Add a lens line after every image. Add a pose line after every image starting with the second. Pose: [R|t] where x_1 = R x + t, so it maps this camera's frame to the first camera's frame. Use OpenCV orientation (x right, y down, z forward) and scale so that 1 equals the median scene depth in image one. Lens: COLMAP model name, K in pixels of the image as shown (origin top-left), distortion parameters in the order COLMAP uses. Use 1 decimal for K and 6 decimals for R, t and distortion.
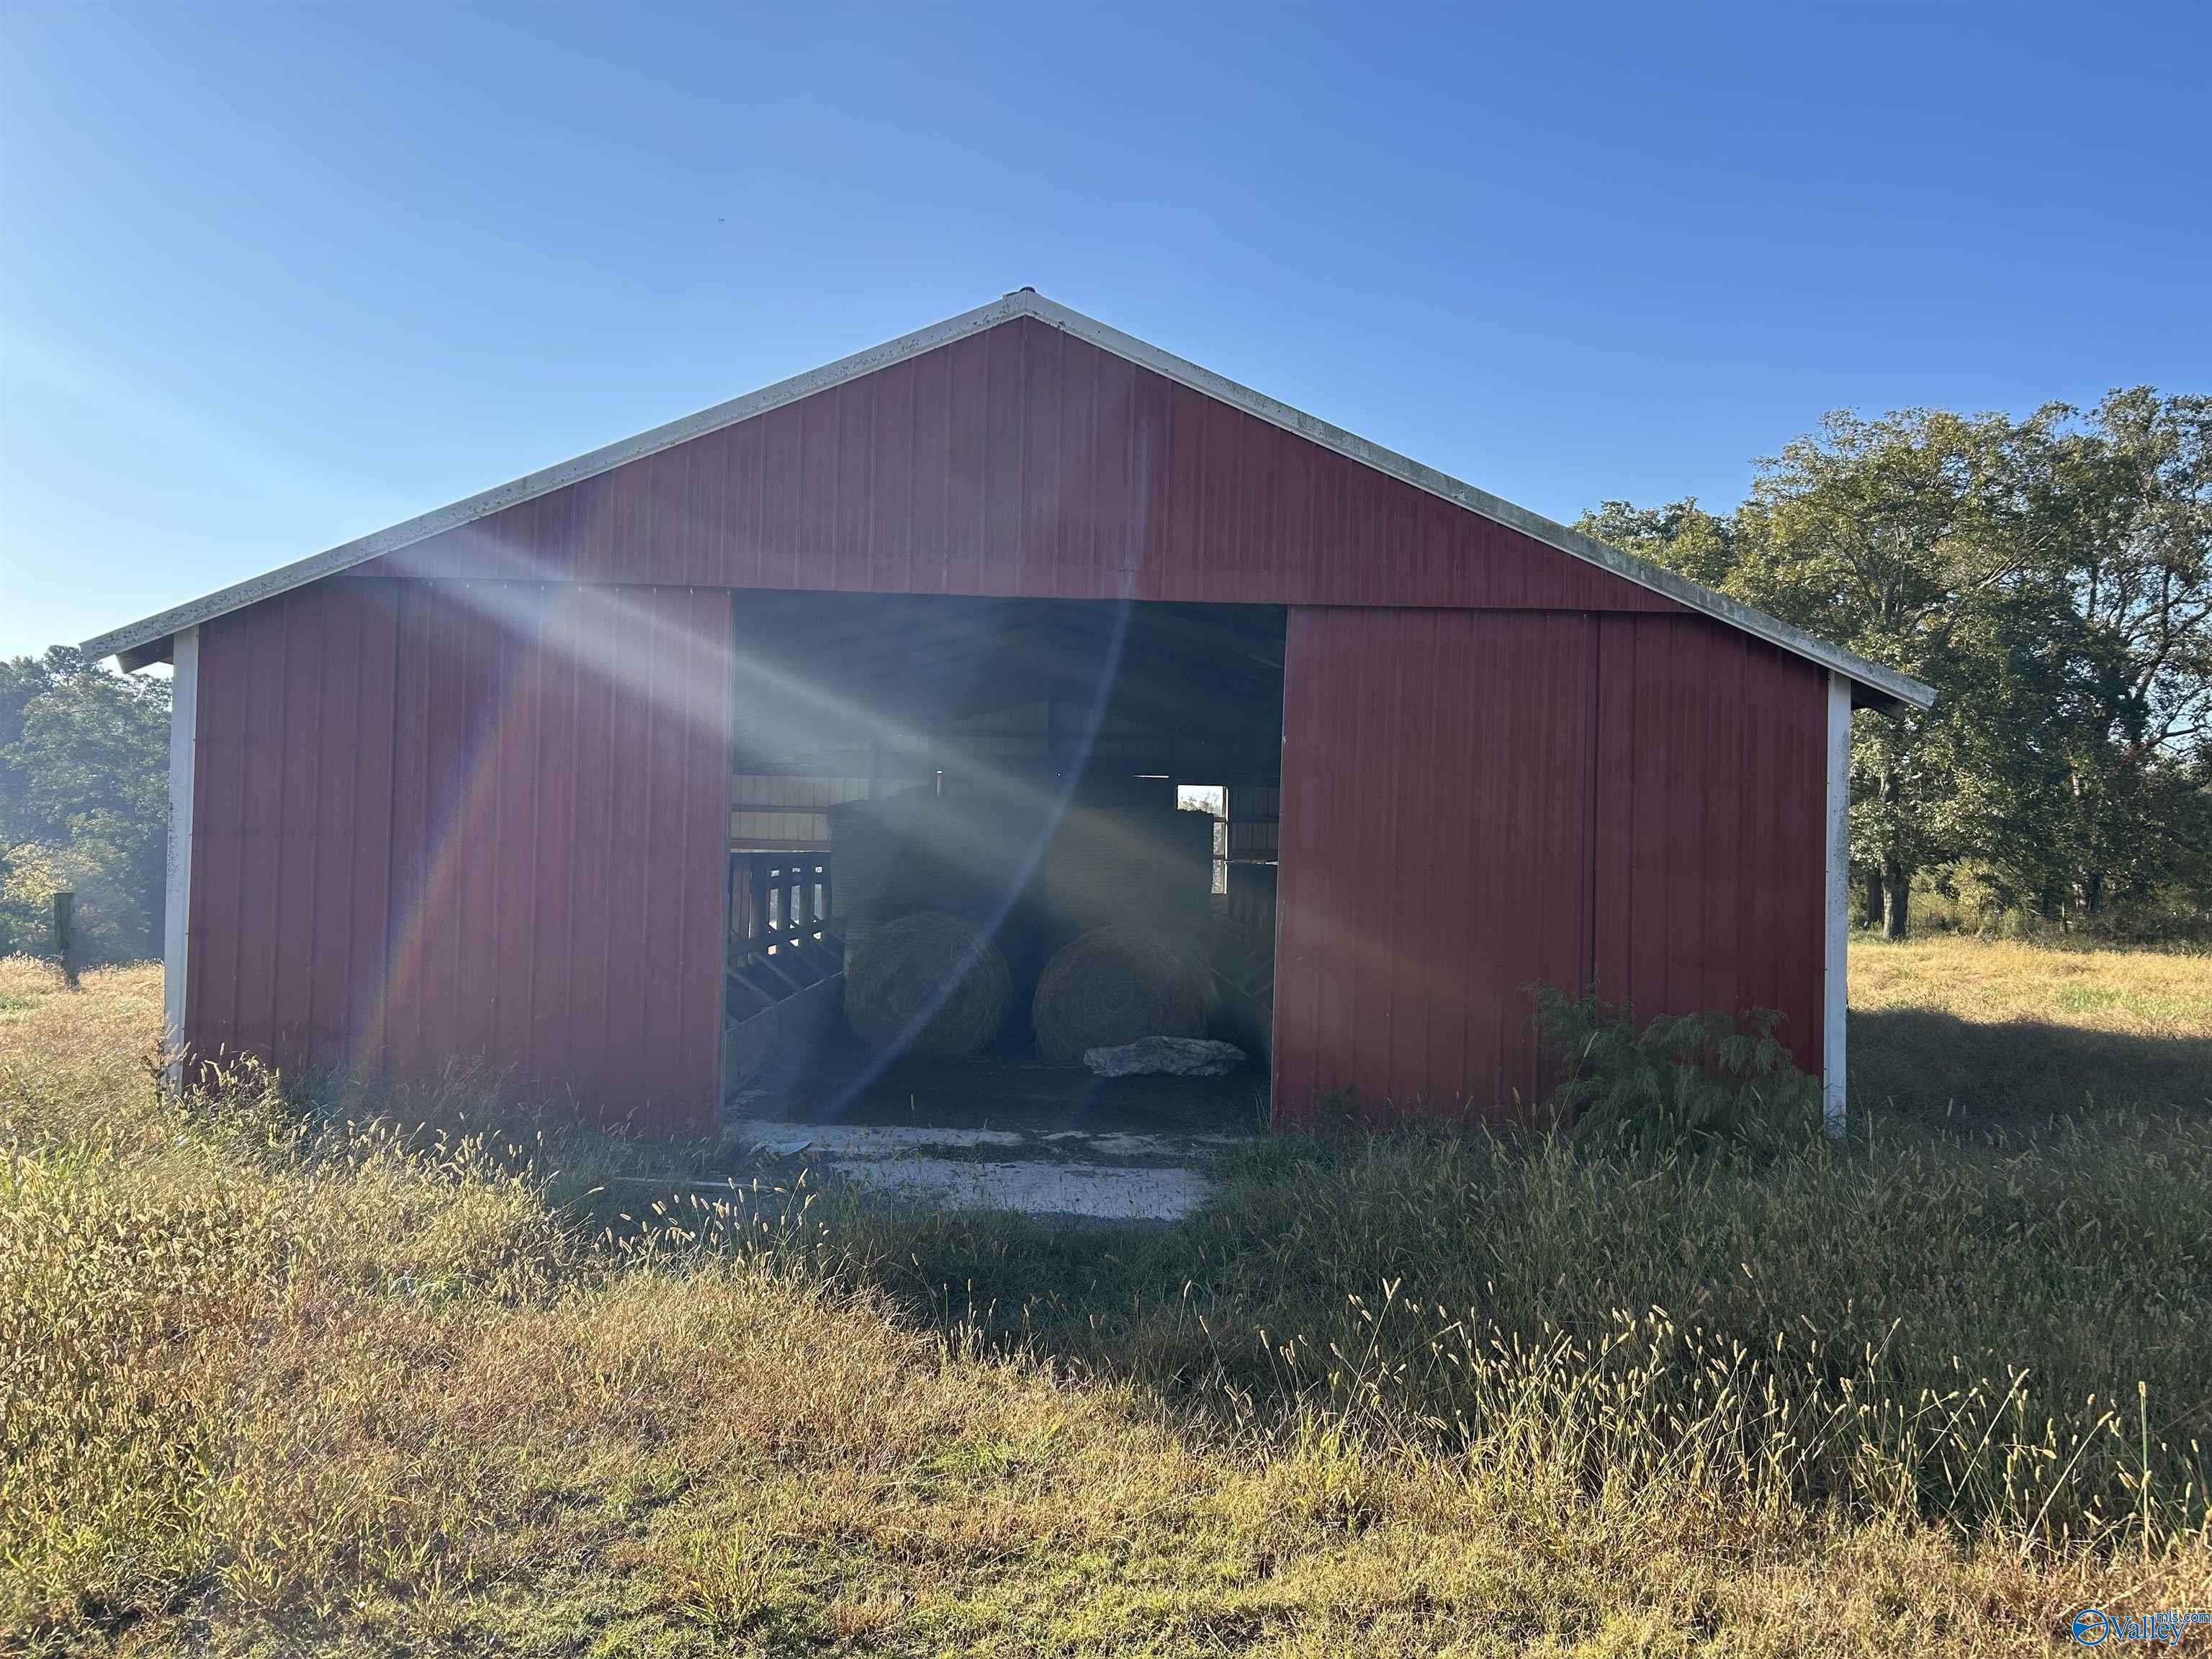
lens RADIAL K [[1654.7, 0, 1116.4], [0, 1654.7, 846.2], [0, 0, 1]] dist [0.063571, -0.065809]
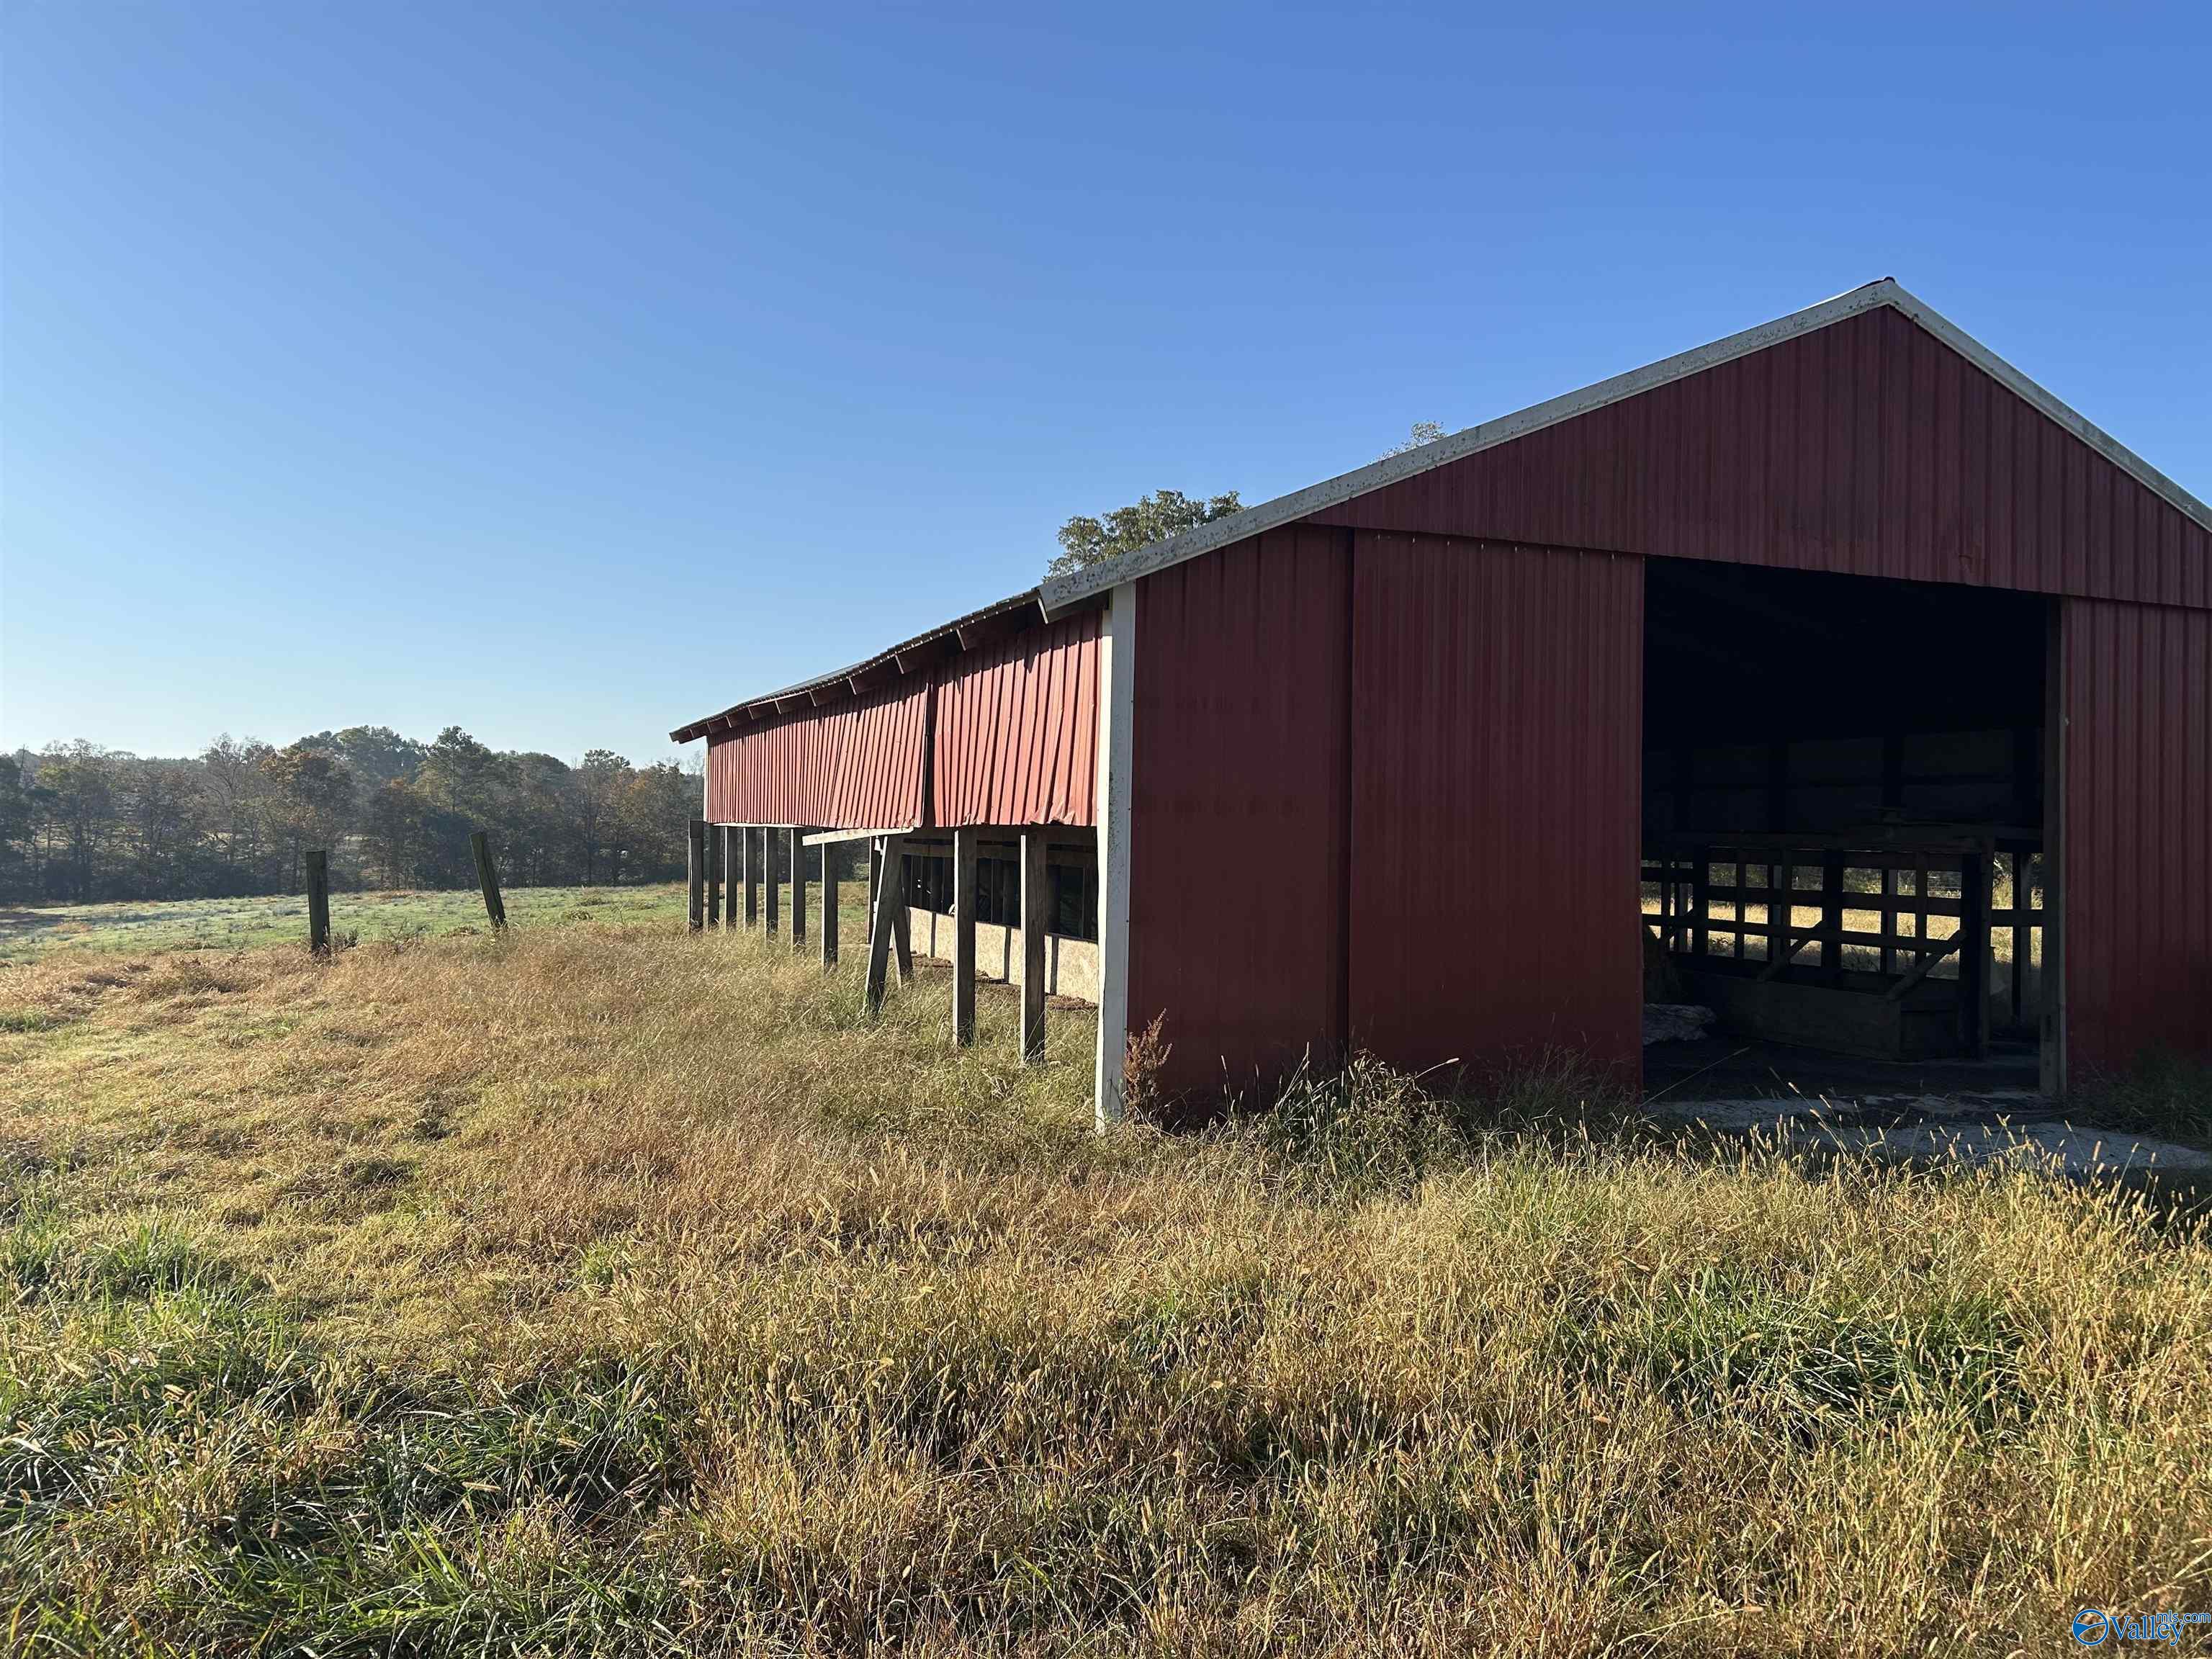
lens RADIAL K [[1654.7, 0, 1116.4], [0, 1654.7, 846.2], [0, 0, 1]] dist [0.063571, -0.065809]
pose [[0.933952, -0.006892, 0.357333, -0.868071], [0.000468, 0.999837, 0.018061, -0.003013], [-0.357399, -0.016700, 0.933802, 0.197227]]
